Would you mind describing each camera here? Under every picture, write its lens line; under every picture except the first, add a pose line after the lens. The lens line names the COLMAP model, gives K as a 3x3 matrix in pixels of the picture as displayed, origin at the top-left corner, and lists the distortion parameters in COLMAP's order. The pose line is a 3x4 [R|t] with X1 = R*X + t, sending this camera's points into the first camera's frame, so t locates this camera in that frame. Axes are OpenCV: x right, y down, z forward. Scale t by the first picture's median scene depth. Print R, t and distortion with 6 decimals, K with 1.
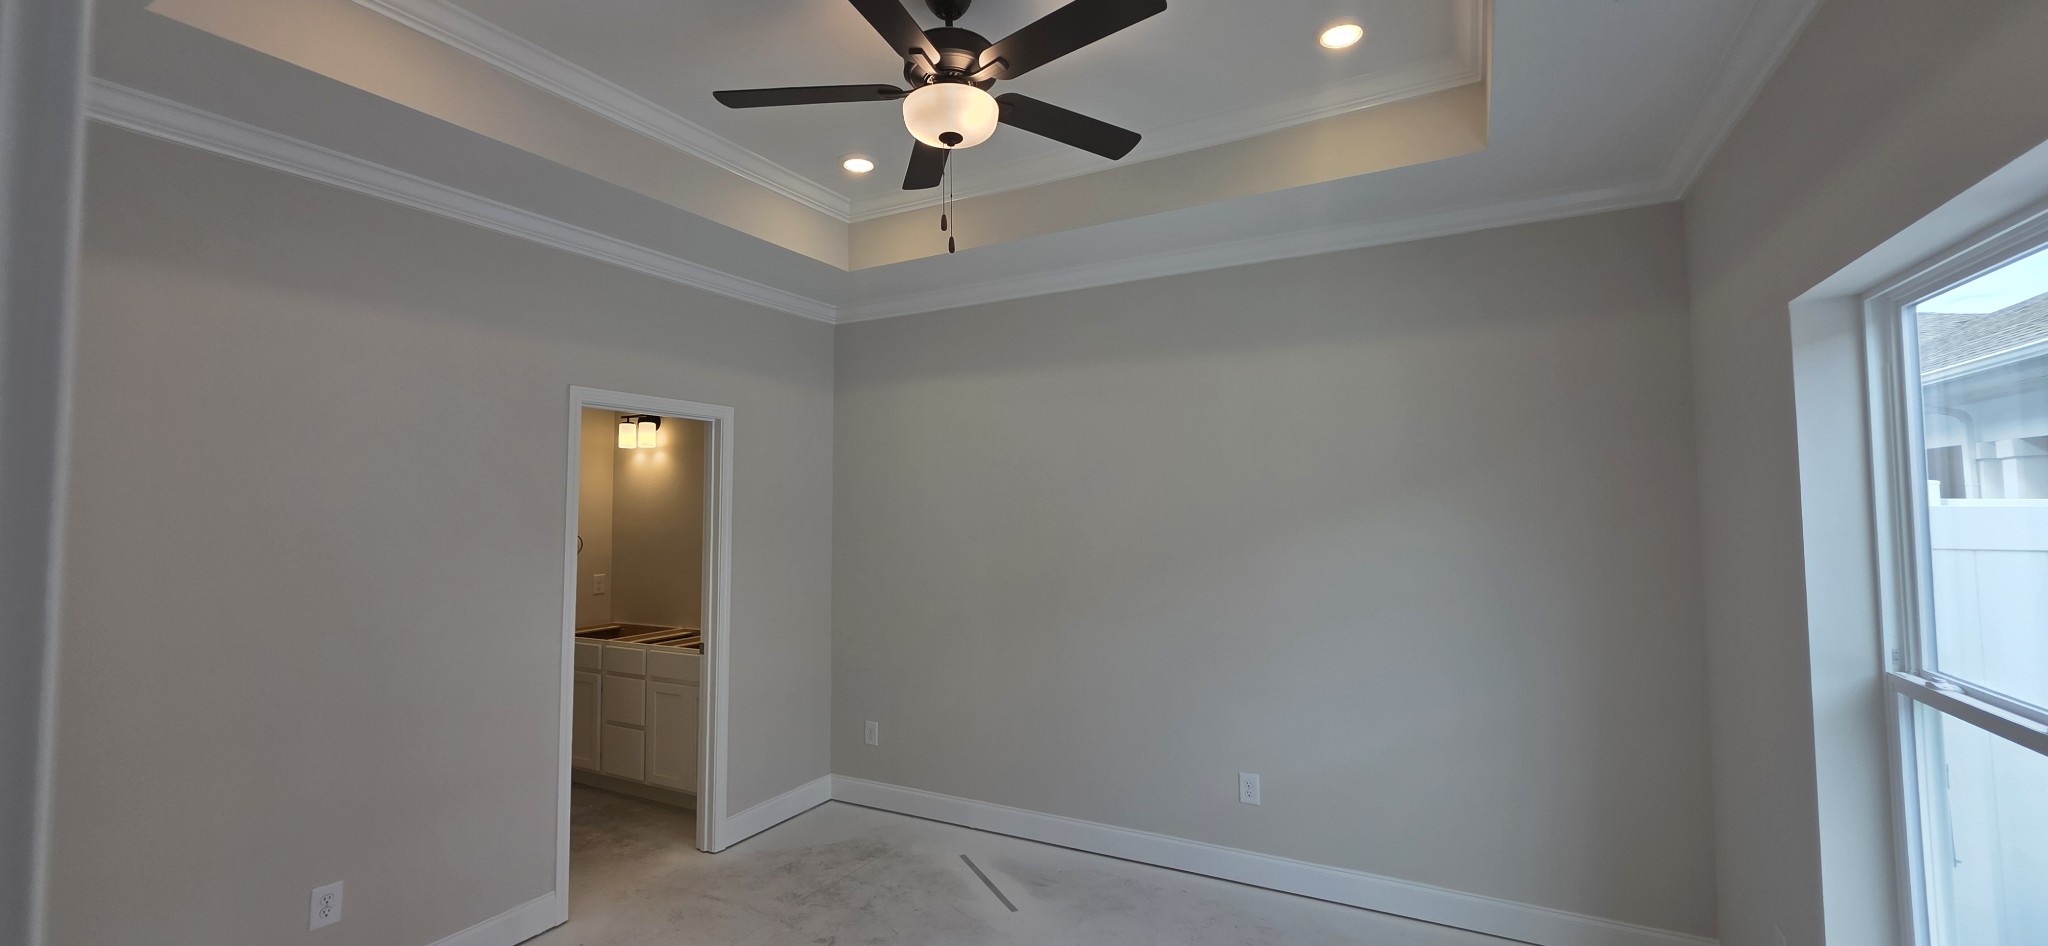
lens RADIAL K [[819.3, 0, 1023.7], [0, 819.3, 465.3], [0, 0, 1]] dist [-0.000801, -0.000334]
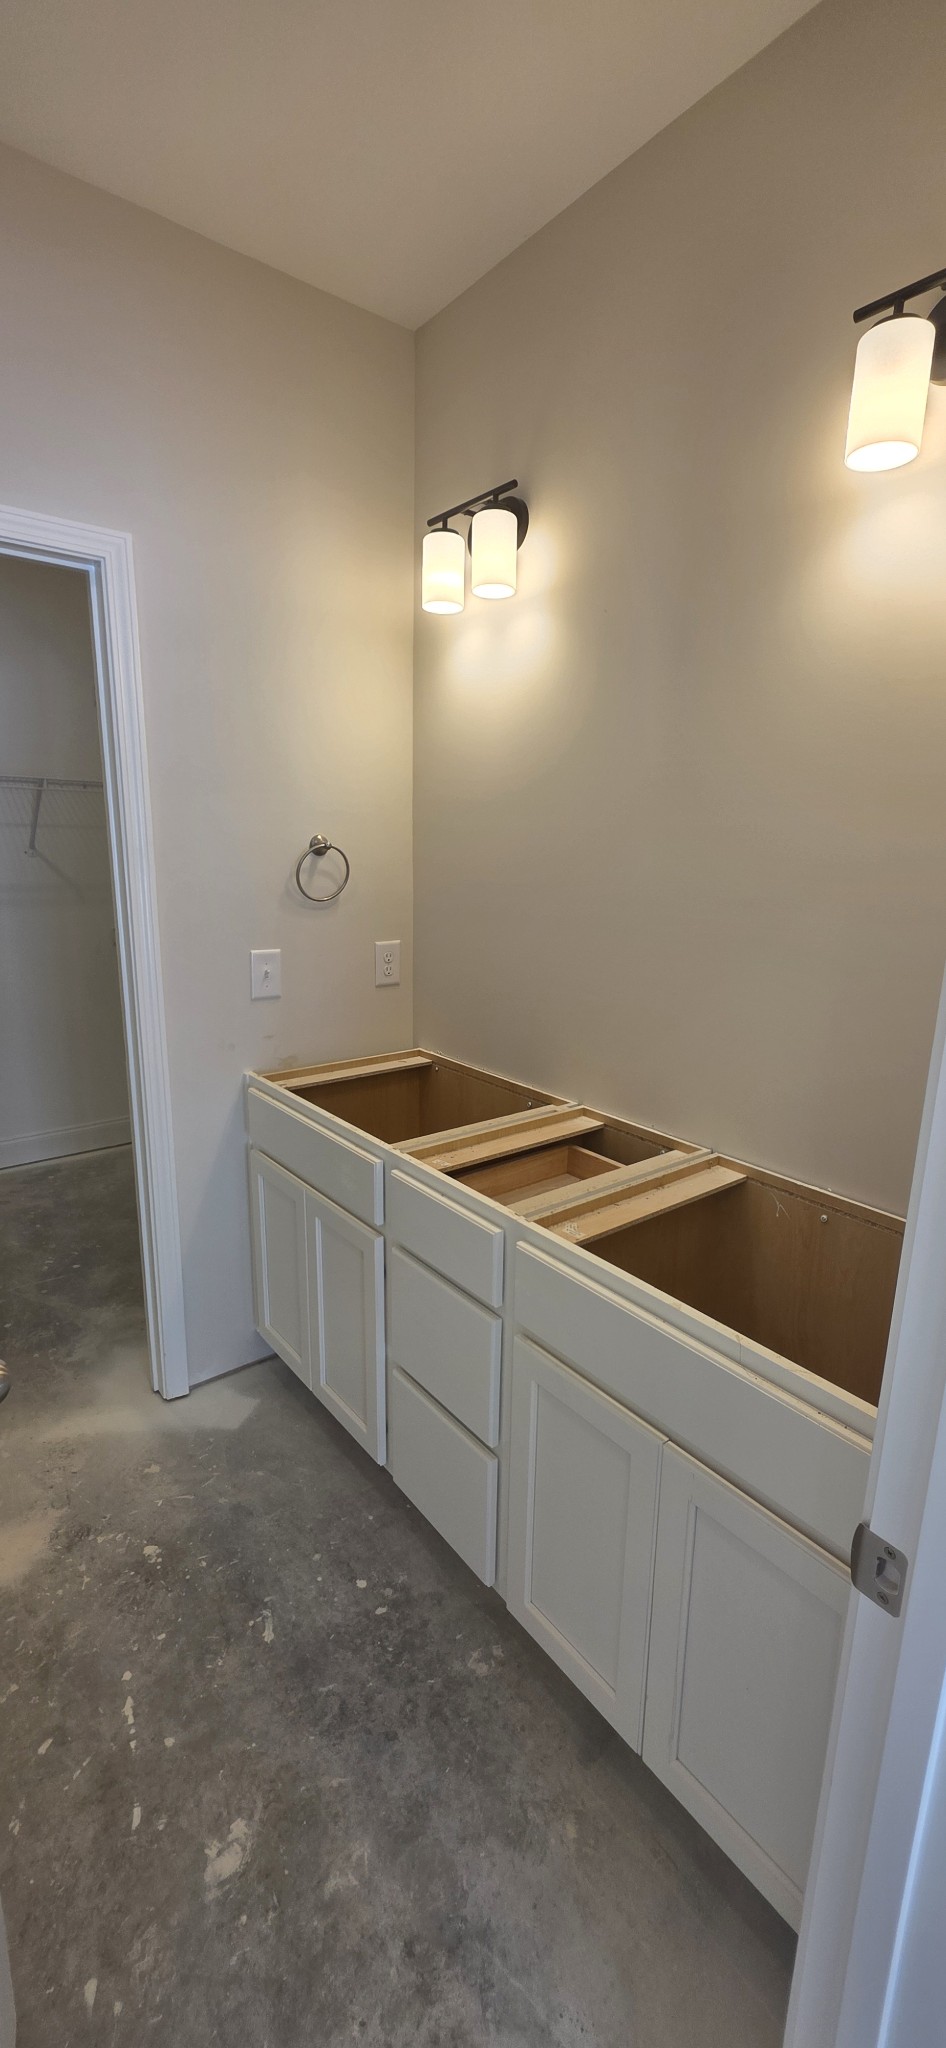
lens RADIAL K [[819.3, 0, 473.0], [0, 819.3, 1024.0], [0, 0, 1]] dist [-0.000801, -0.000334]
pose [[0.915291, 0.109226, -0.387701, -0.308499], [-0.002068, 0.963793, 0.266645, 0.059560], [0.402788, -0.243256, 0.882377, 0.635960]]
